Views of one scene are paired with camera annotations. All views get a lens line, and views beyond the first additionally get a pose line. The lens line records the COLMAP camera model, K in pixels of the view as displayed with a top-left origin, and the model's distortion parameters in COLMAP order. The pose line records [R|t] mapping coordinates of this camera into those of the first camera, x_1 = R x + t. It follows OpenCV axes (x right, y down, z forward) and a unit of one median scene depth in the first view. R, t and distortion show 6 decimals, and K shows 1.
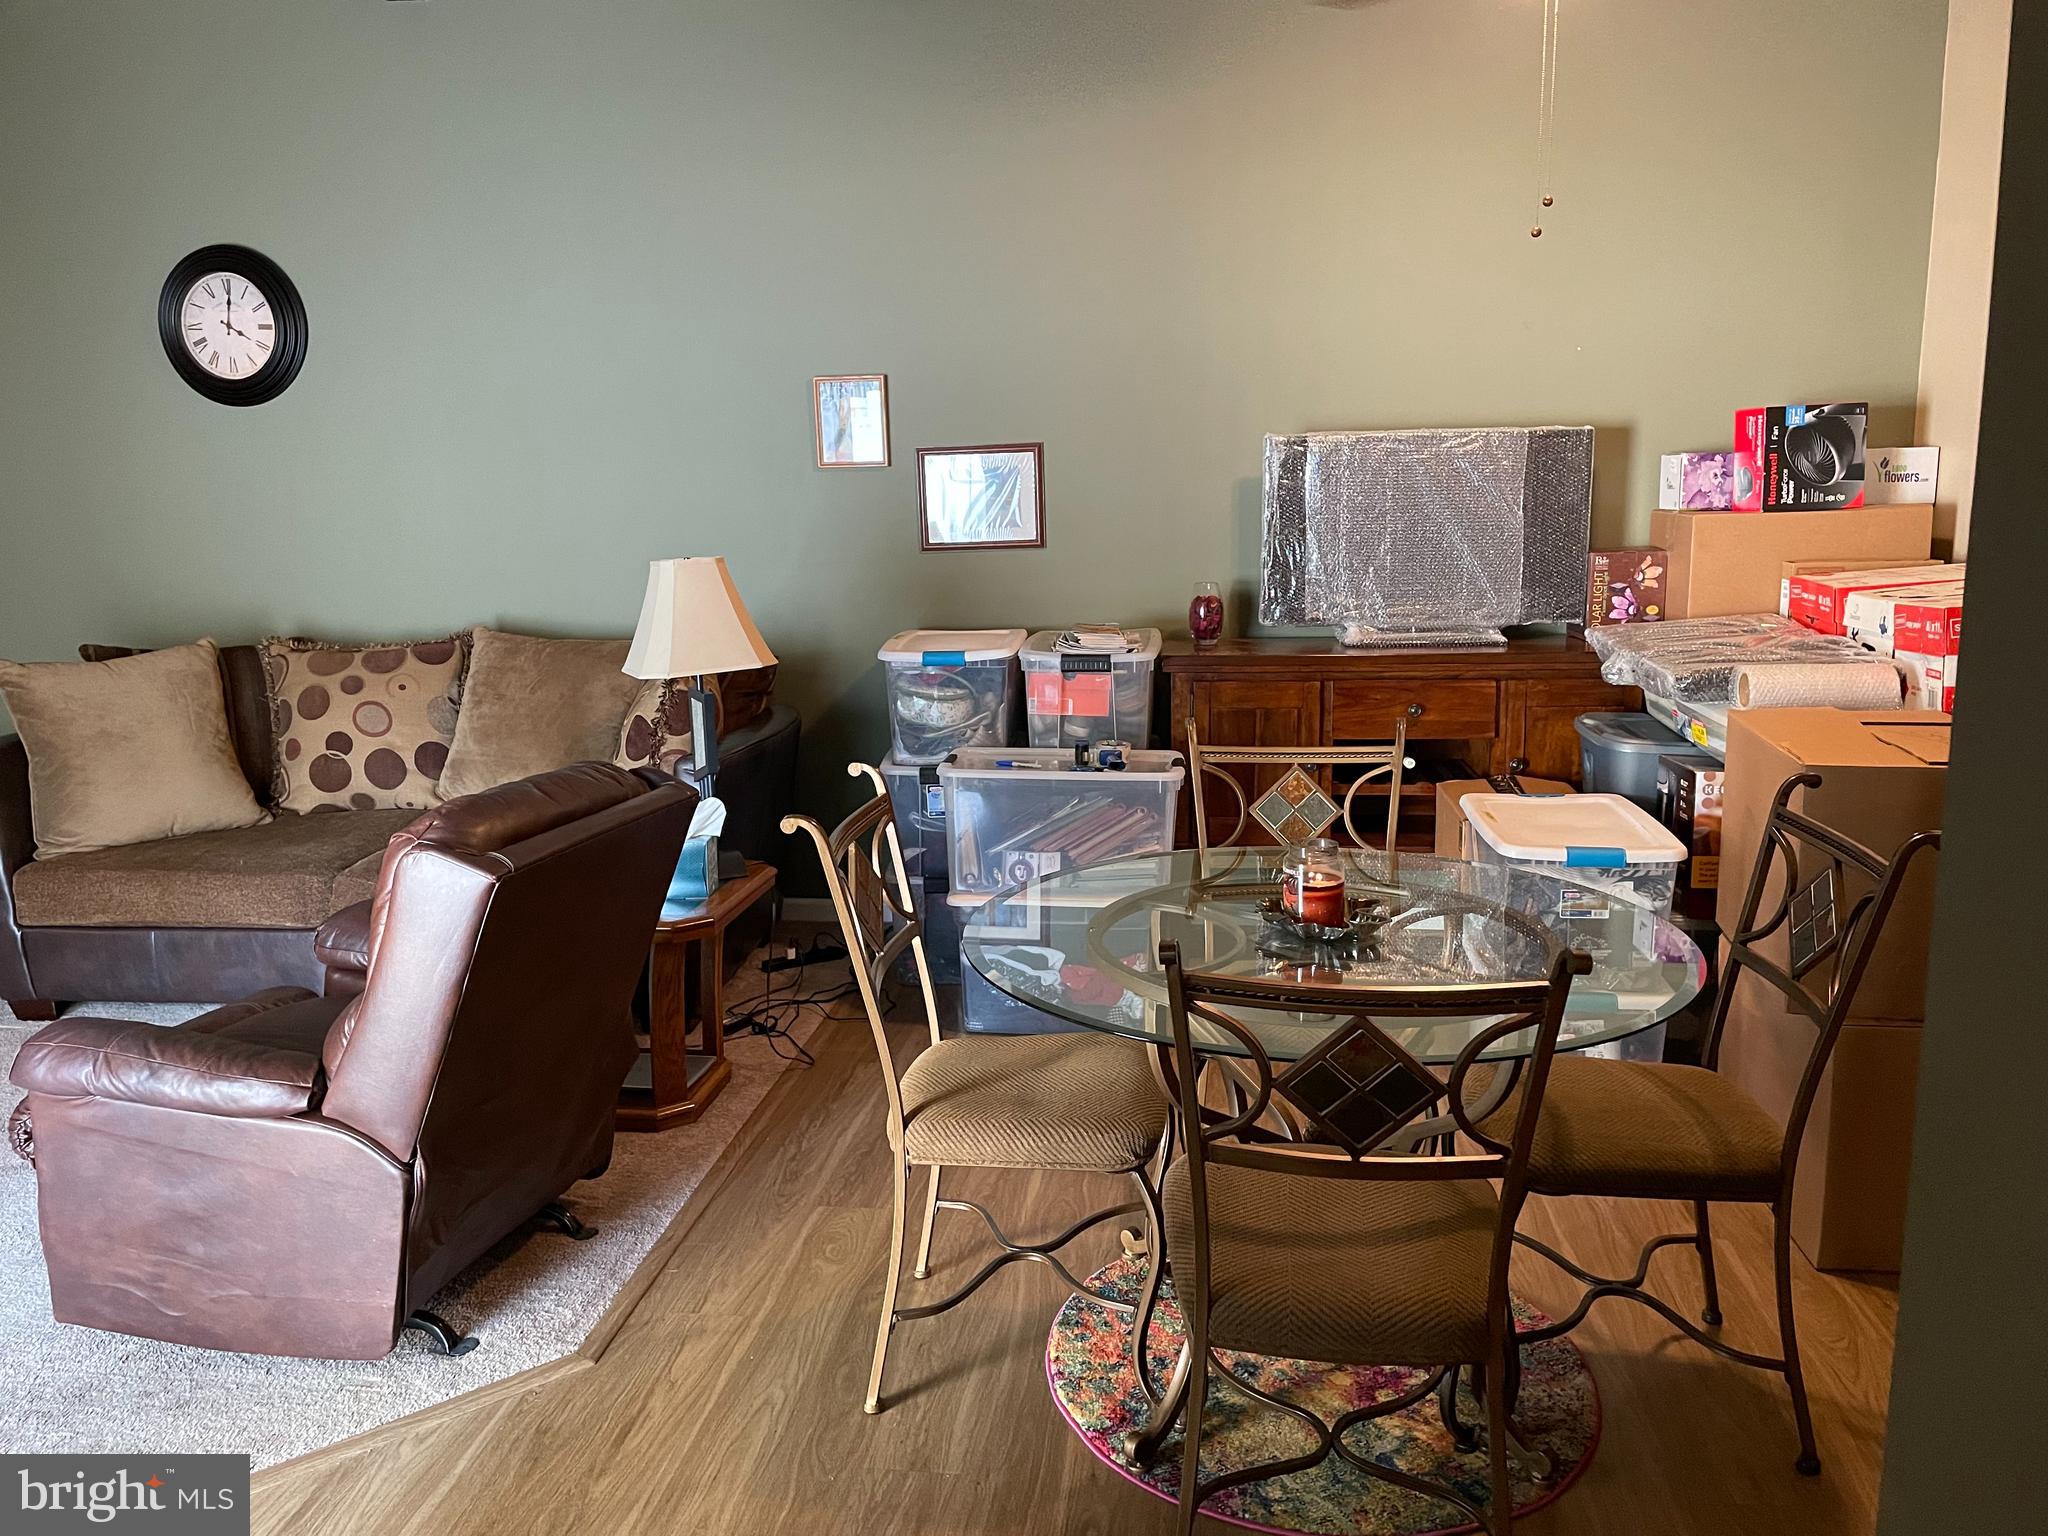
lens RADIAL K [[1551.6, 0, 1024.7], [0, 1551.6, 753.0], [0, 0, 1]] dist [0.120442, -0.160244]
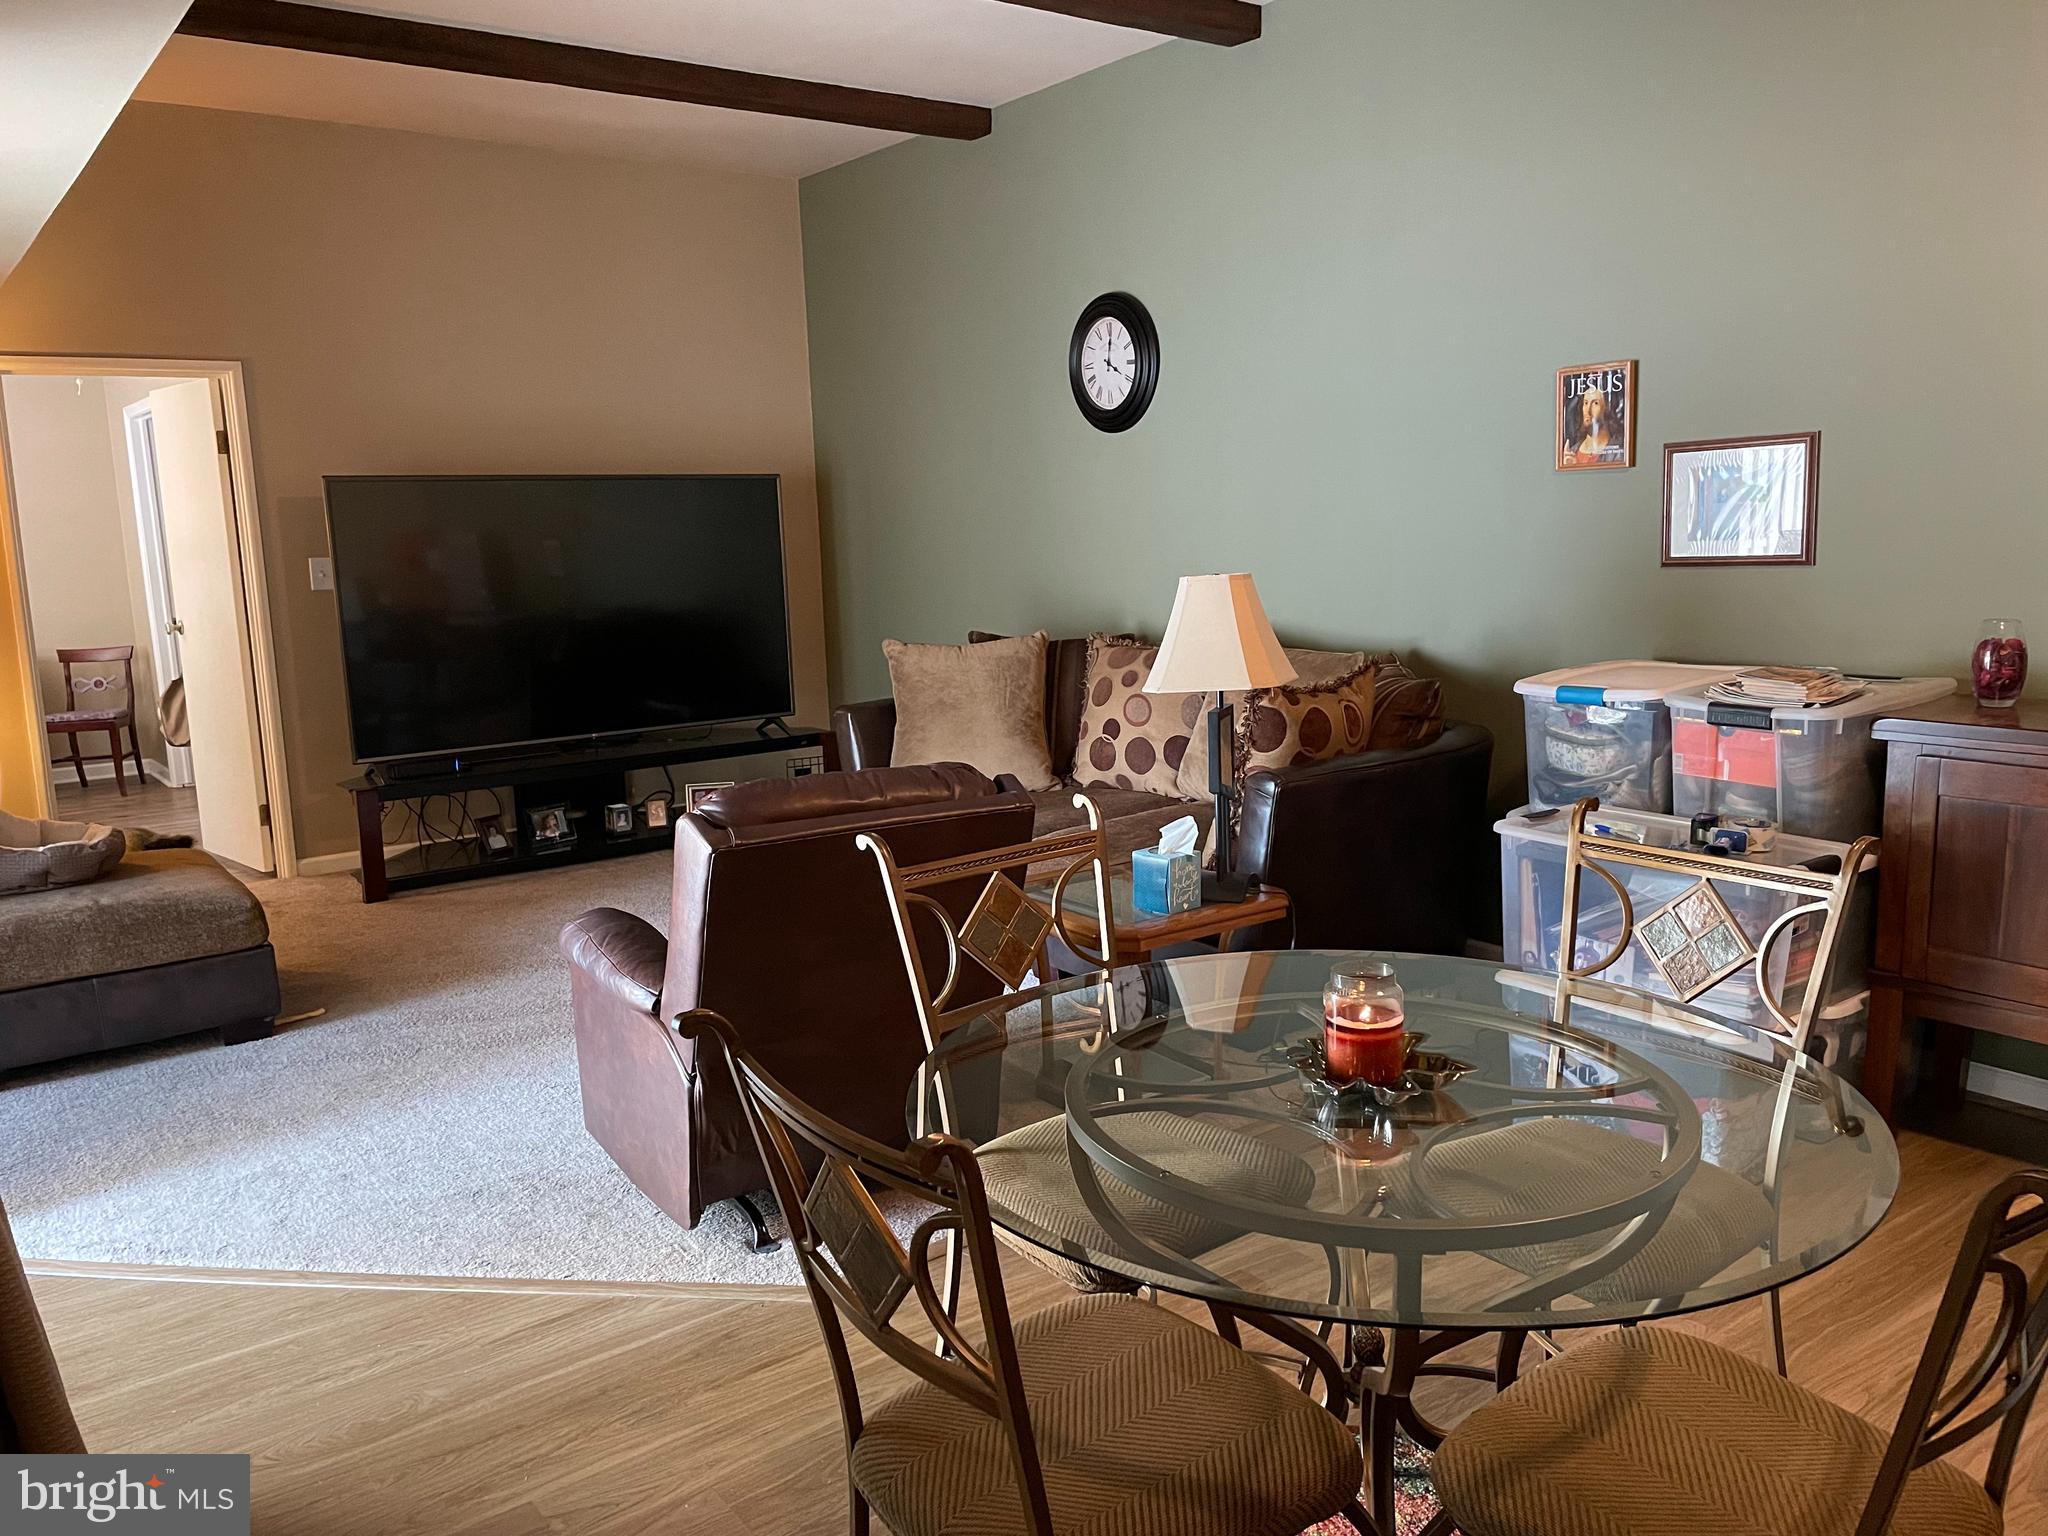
lens RADIAL K [[1541.3, 0, 1033.3], [0, 1541.3, 764.8], [0, 0, 1]] dist [0.090505, -0.116326]
pose [[0.703016, 0.112789, -0.702173, 0.330487], [-0.105108, 0.992979, 0.054266, -0.037405], [0.703364, 0.035654, 0.709935, 0.186474]]
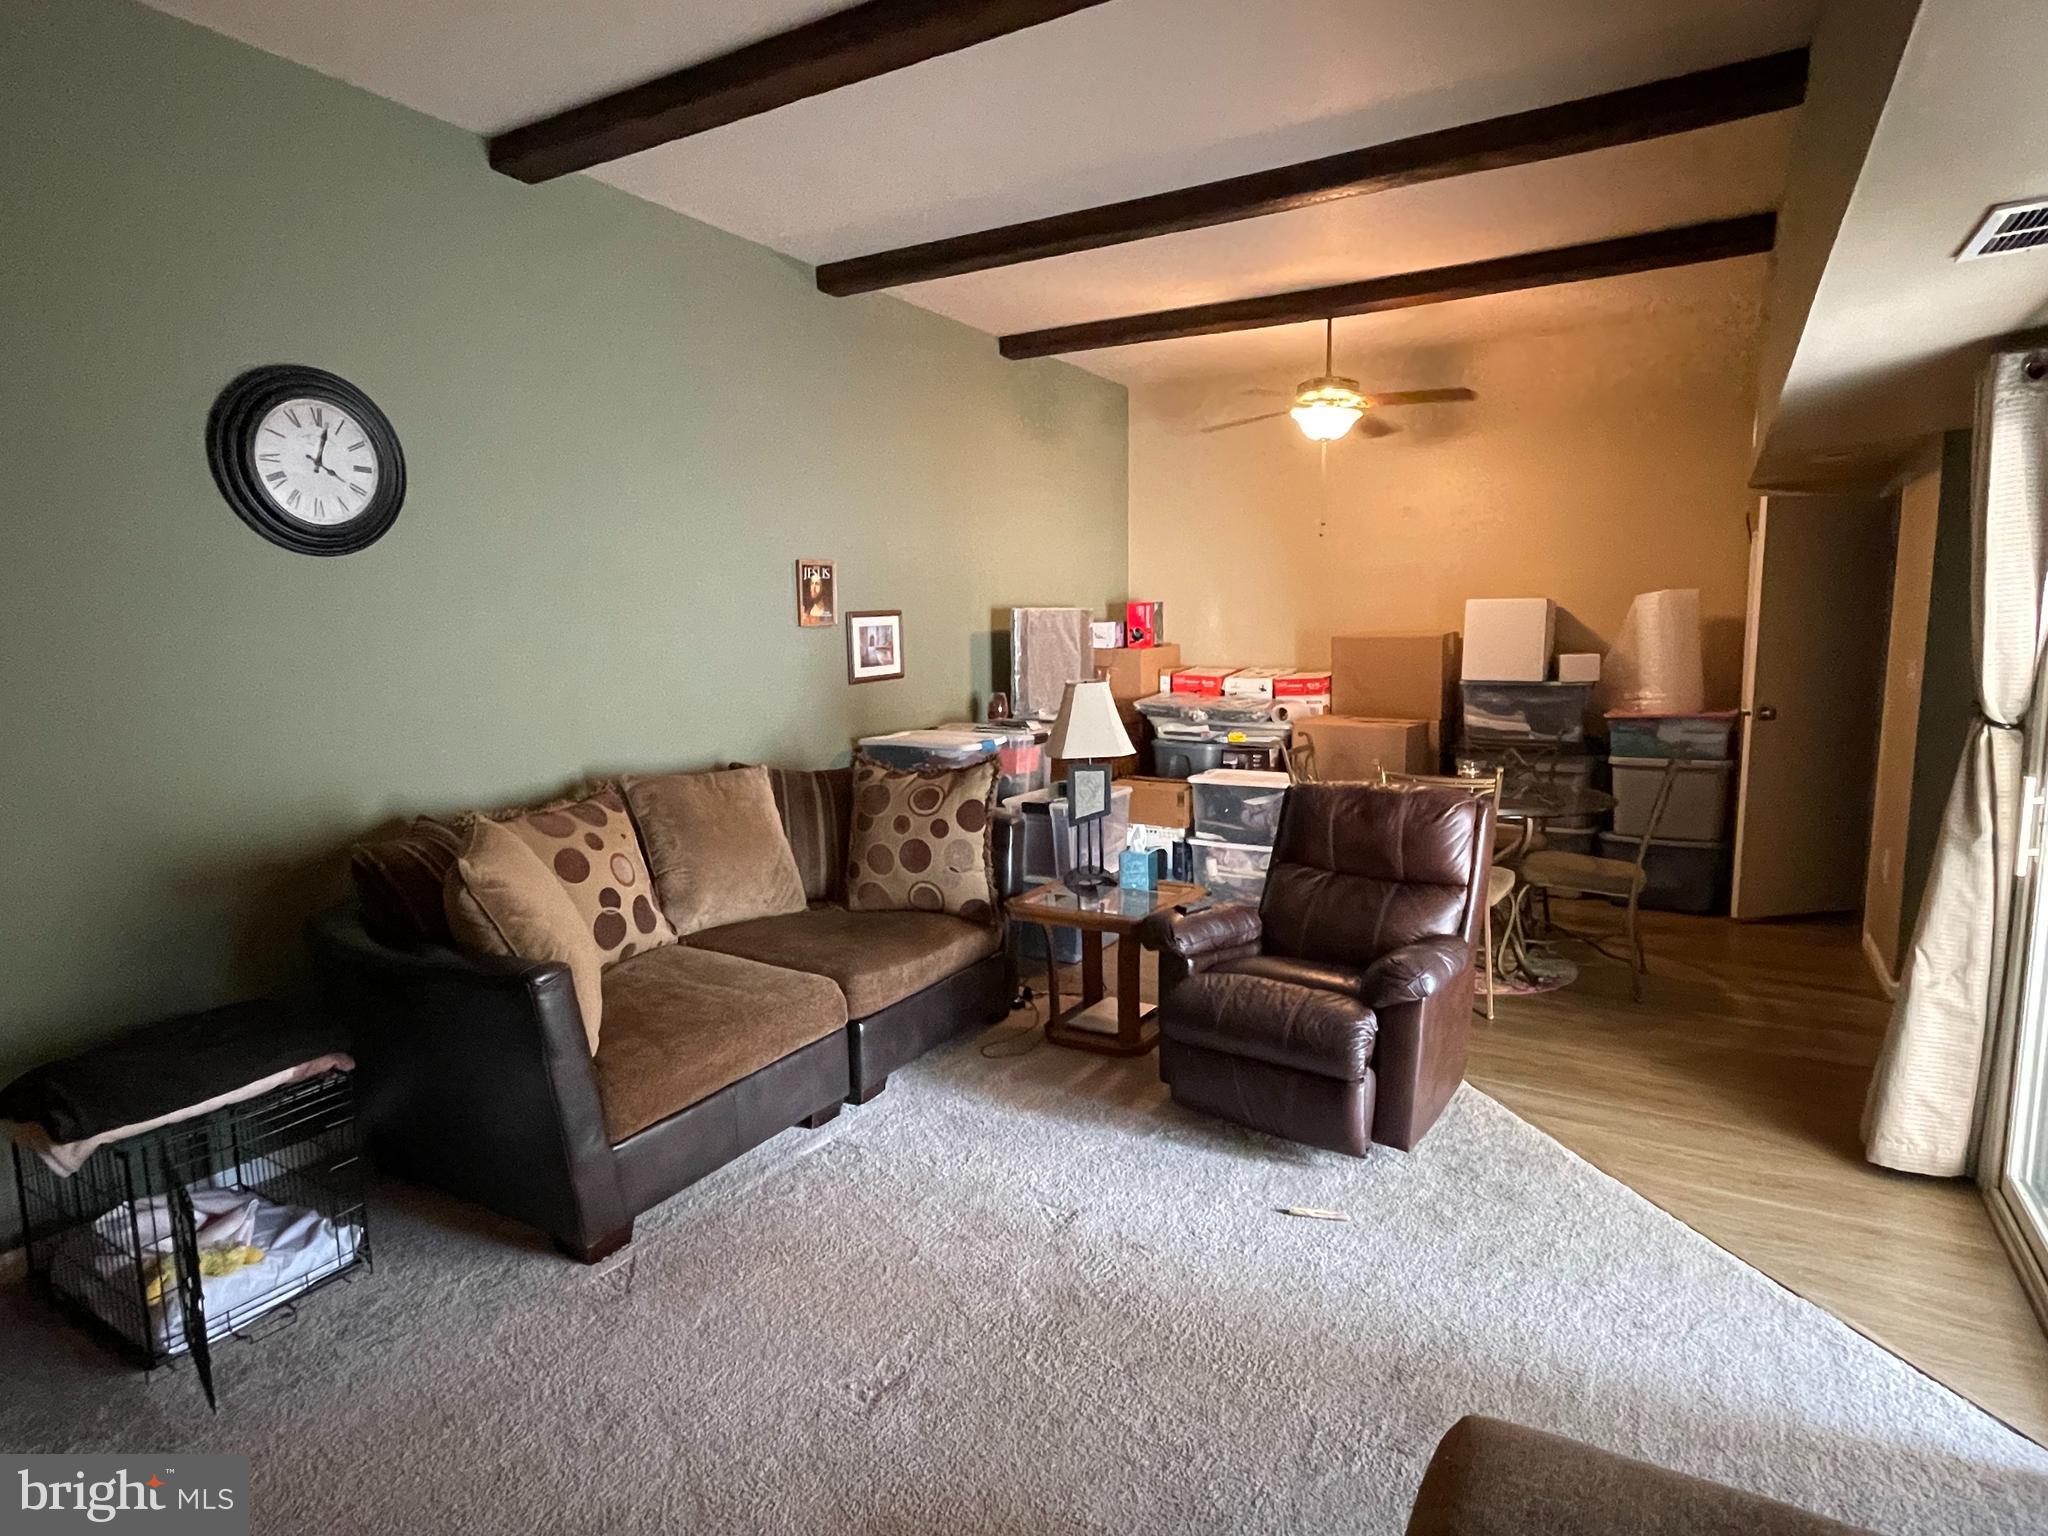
lens RADIAL K [[1113.4, 0, 1006.2], [0, 1113.4, 771.1], [0, 0, 1]] dist [-0.003877, 0.000968]
pose [[0.407120, -0.113232, 0.906329, -1.033997], [0.166490, 0.984862, 0.048257, -0.084104], [-0.898073, 0.131248, 0.419809, 0.501299]]
